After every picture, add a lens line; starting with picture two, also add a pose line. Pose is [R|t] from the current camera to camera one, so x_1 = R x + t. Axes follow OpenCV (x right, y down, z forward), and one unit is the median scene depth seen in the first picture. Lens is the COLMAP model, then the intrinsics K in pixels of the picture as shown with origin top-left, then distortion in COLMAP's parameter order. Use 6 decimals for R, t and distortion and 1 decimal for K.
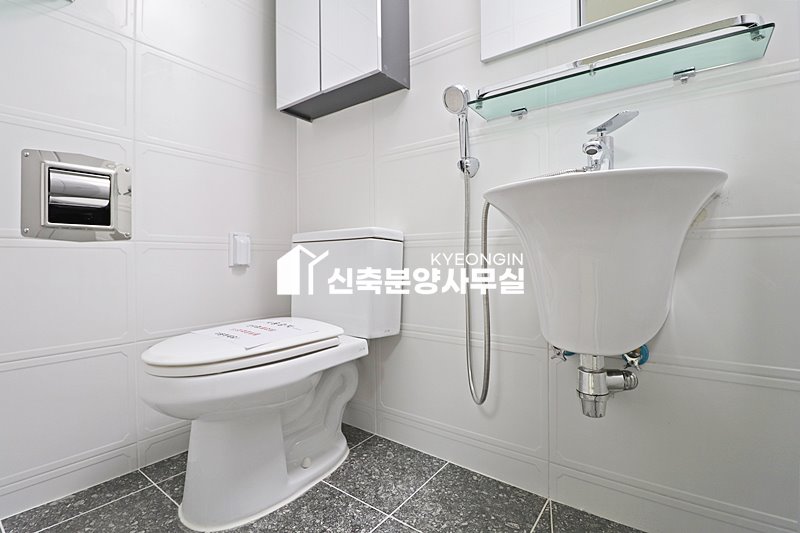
lens RADIAL K [[370.5, 0, 402.9], [0, 370.5, 258.5], [0, 0, 1]] dist [0.000344, -0.013479]
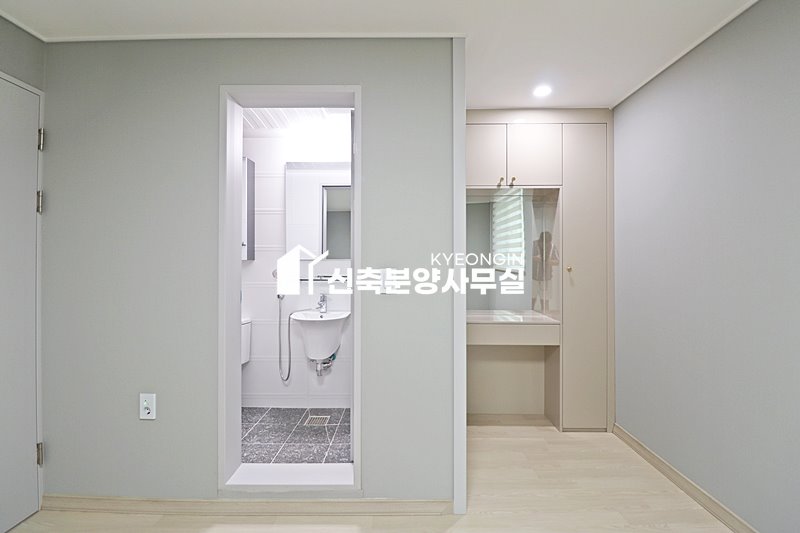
lens RADIAL K [[370.5, 0, 402.9], [0, 370.5, 258.5], [0, 0, 1]] dist [0.000344, -0.013479]
pose [[0.810296, 0.007518, 0.585973, -0.814609], [-0.003755, 0.999964, -0.007637, -0.593322], [-0.586009, 0.003988, 0.810295, -2.049998]]
